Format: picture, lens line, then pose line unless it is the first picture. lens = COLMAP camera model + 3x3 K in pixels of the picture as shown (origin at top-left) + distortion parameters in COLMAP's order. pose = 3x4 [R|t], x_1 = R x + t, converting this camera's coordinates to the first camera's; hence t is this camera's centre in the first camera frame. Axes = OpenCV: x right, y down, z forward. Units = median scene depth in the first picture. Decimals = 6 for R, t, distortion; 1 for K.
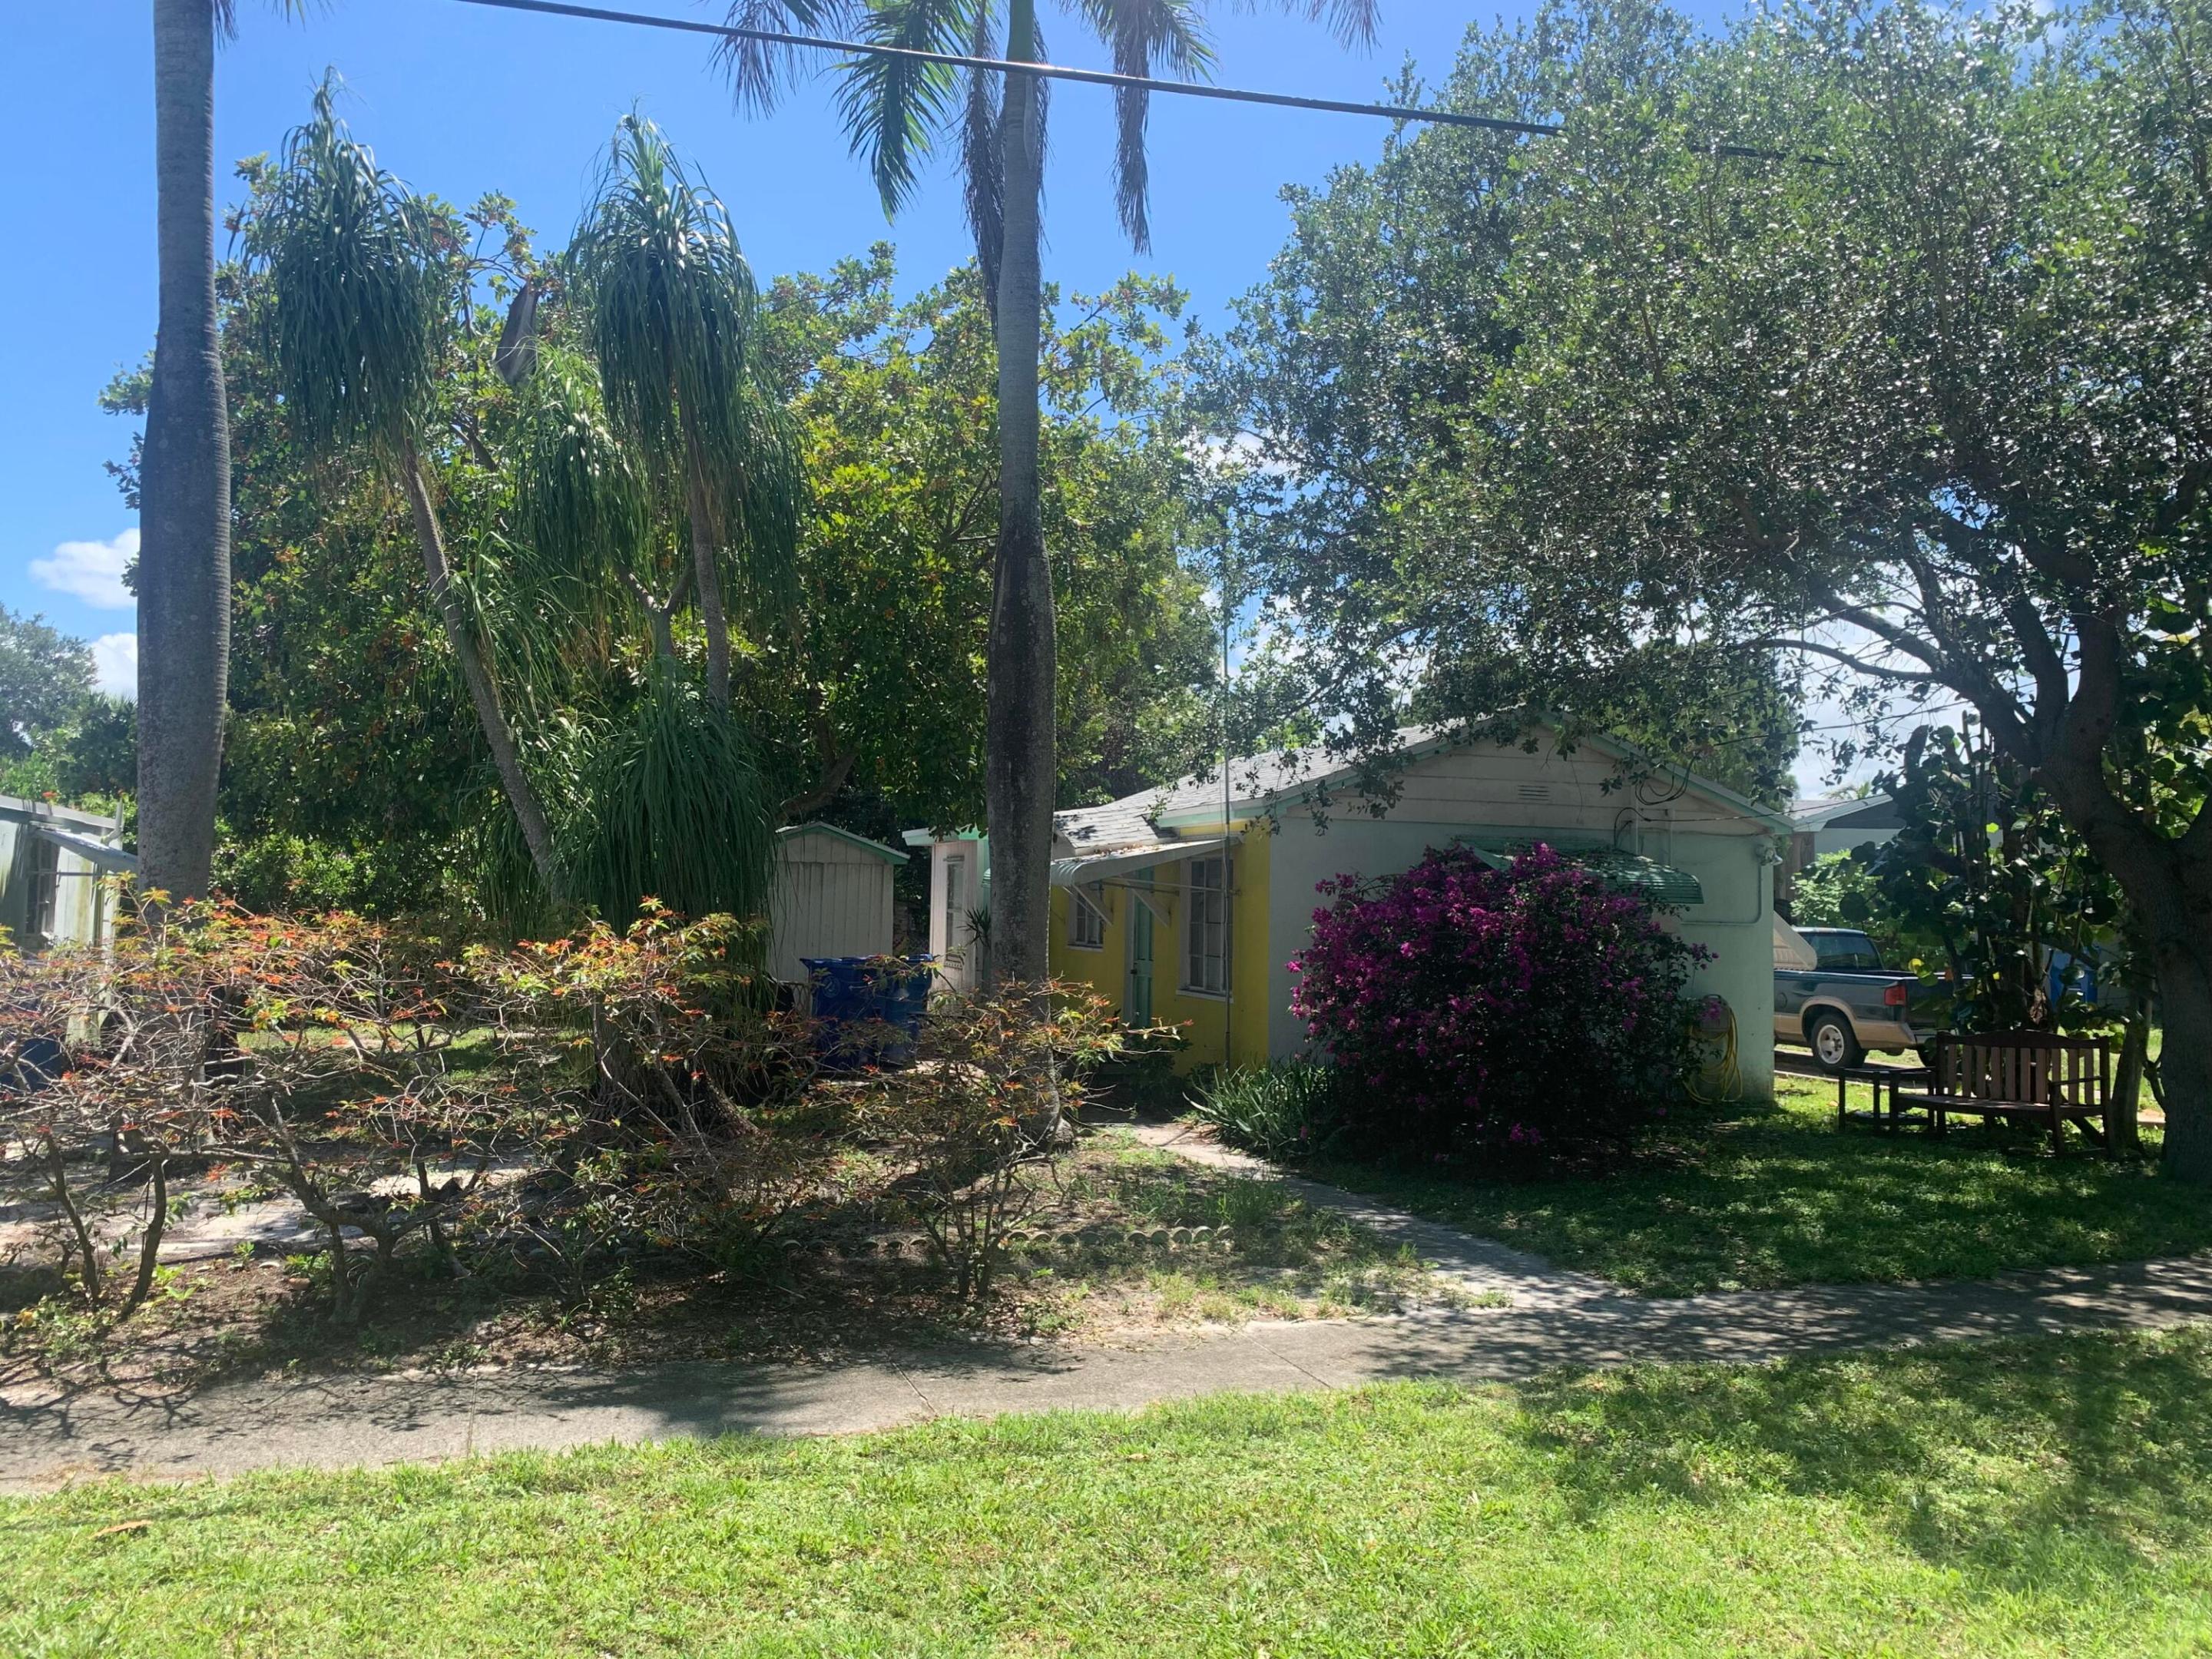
lens RADIAL K [[1623.3, 0, 1069.1], [0, 1623.3, 830.1], [0, 0, 1]] dist [0.046307, -0.000650]
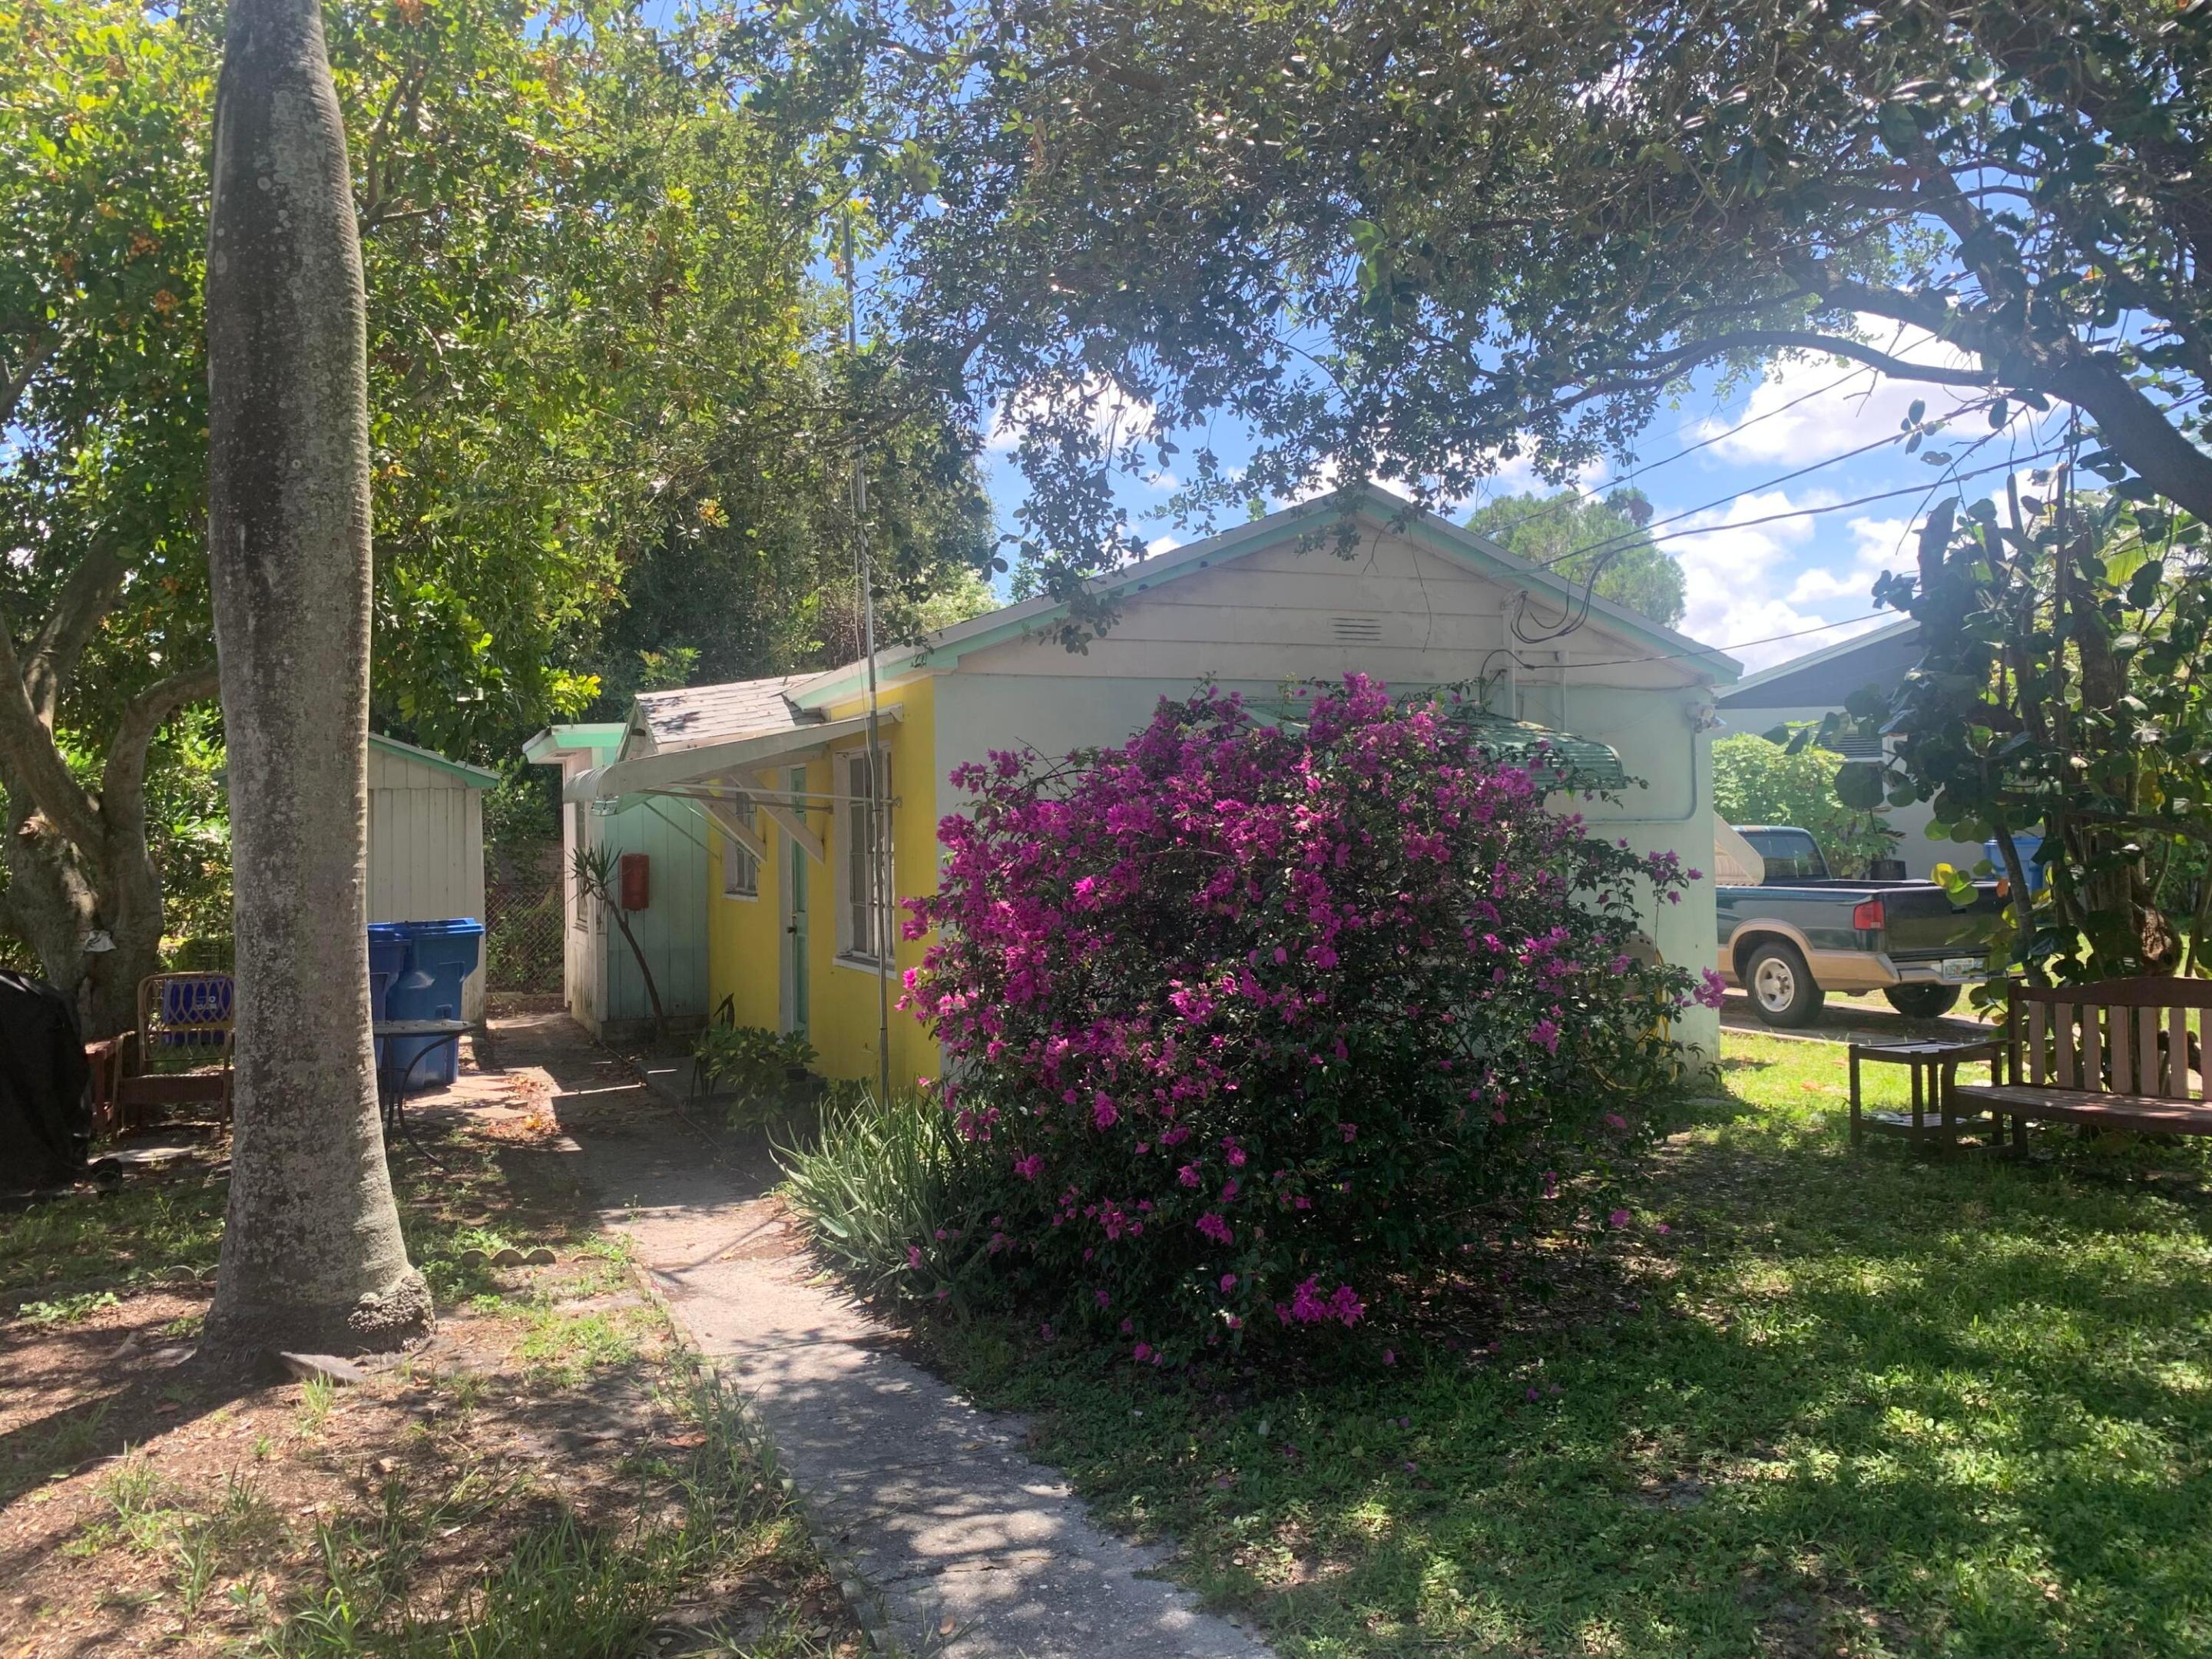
lens RADIAL K [[1708.9, 0, 1106.0], [0, 1708.9, 829.5], [0, 0, 1]] dist [0.201280, -0.001118]
pose [[0.992189, -0.040132, 0.118113, 0.104363], [0.035243, 0.998445, 0.043196, 0.022787], [-0.119663, -0.038696, 0.992060, 0.336989]]
